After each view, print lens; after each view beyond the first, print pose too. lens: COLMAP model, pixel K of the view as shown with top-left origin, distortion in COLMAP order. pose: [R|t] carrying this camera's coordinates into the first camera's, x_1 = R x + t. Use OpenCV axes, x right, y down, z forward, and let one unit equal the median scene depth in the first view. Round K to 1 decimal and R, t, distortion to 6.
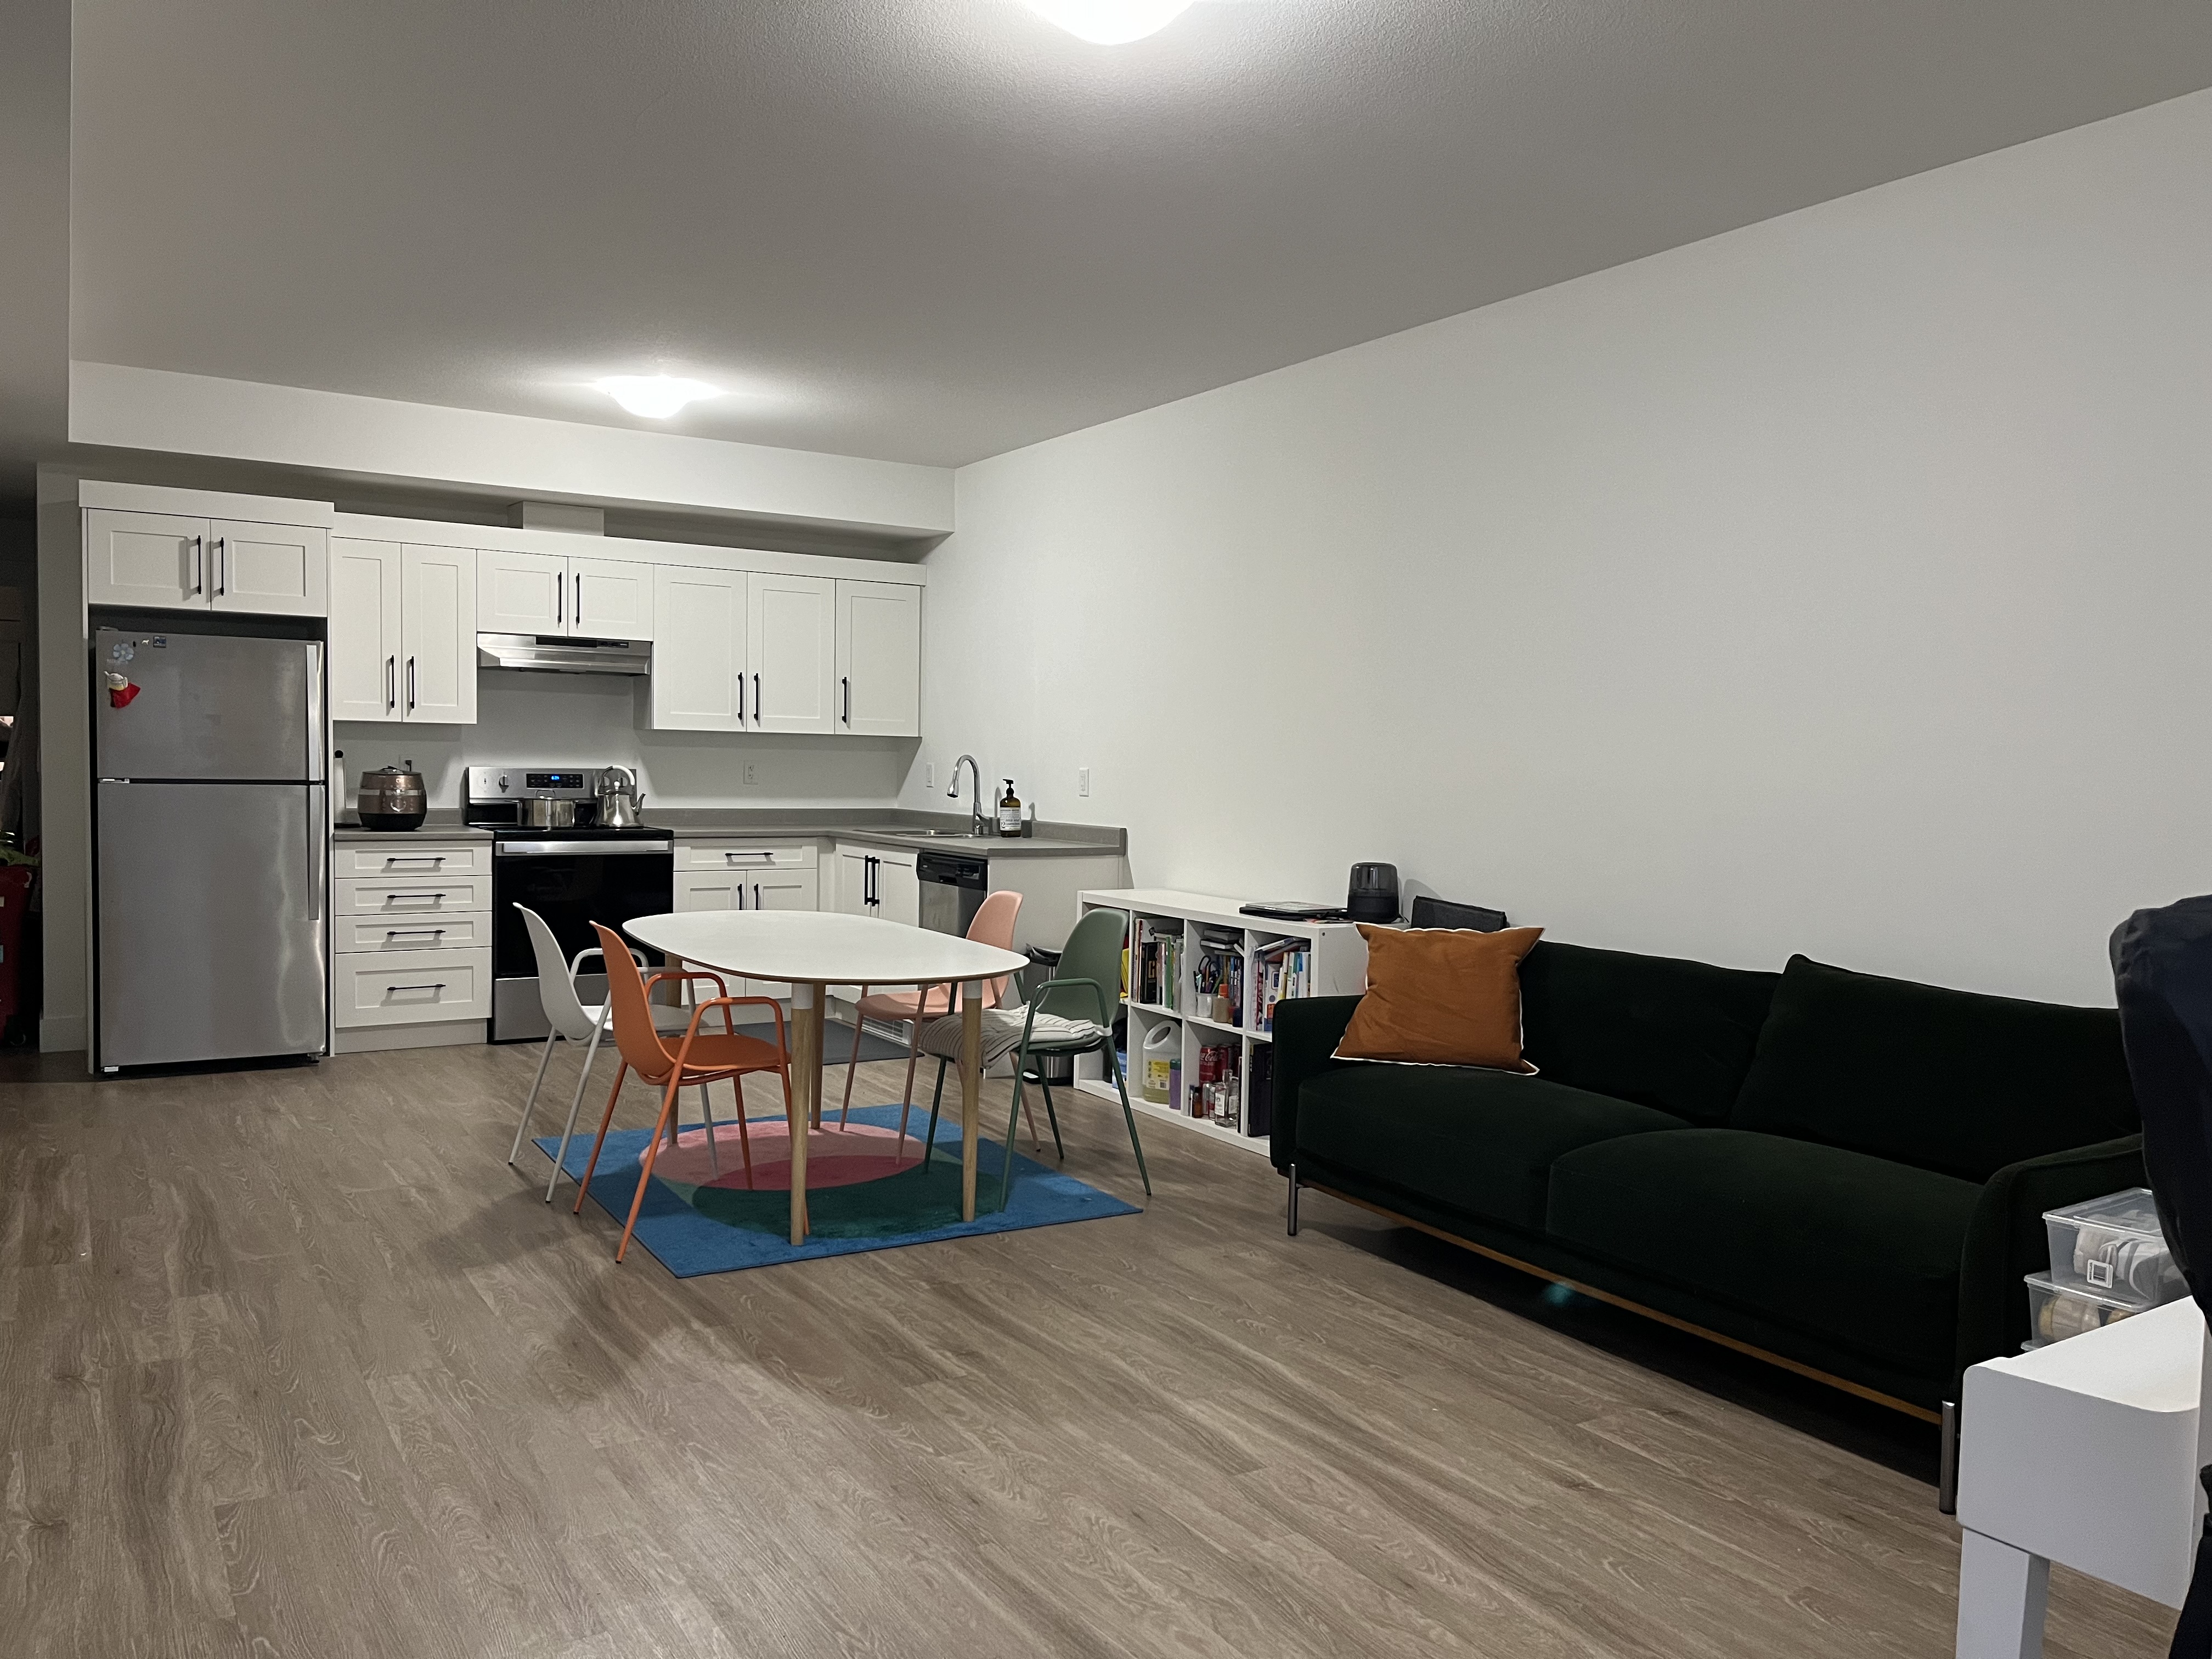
lens RADIAL K [[1613.9, 0, 1106.0], [0, 1613.9, 829.5], [0, 0, 1]] dist [0.005235, -0.000448]
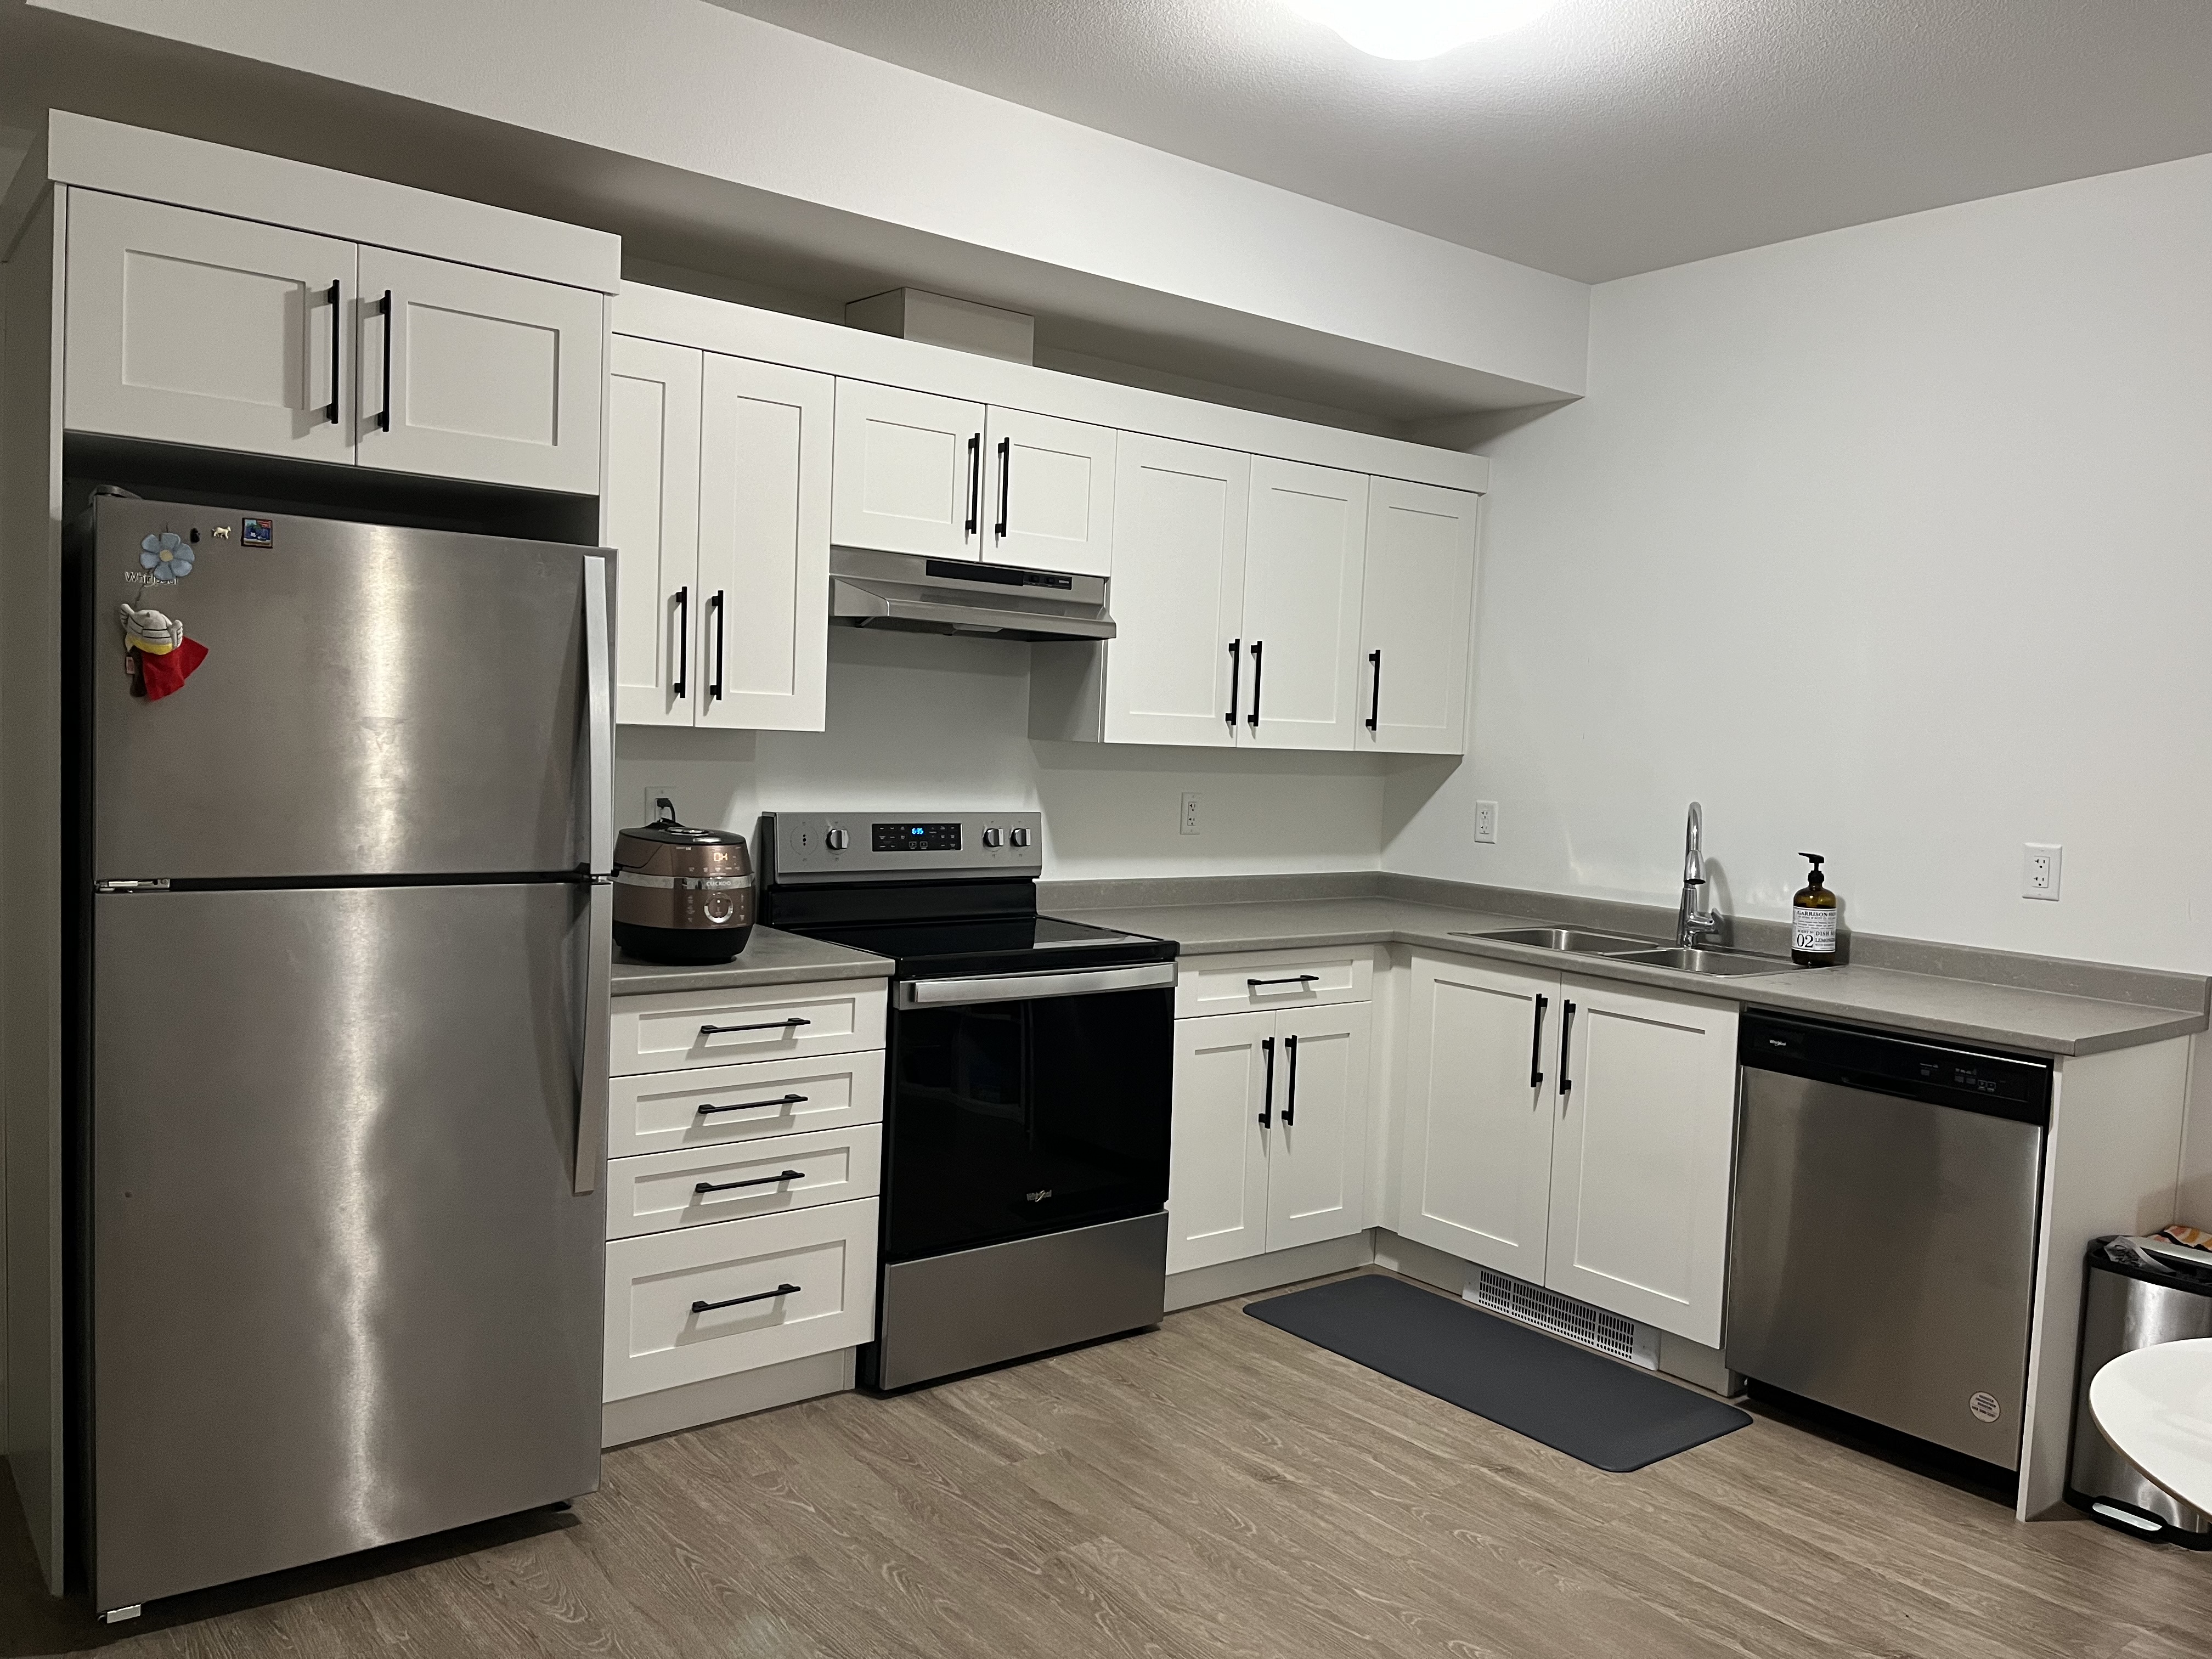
lens RADIAL K [[1685.3, 0, 1104.9], [0, 1685.3, 815.8], [0, 0, 1]] dist [0.043456, -0.057540]
pose [[0.994559, 0.016483, 0.102865, -0.365848], [-0.017662, 0.999788, 0.010556, -0.047712], [-0.102669, -0.012315, 0.994639, 0.490023]]
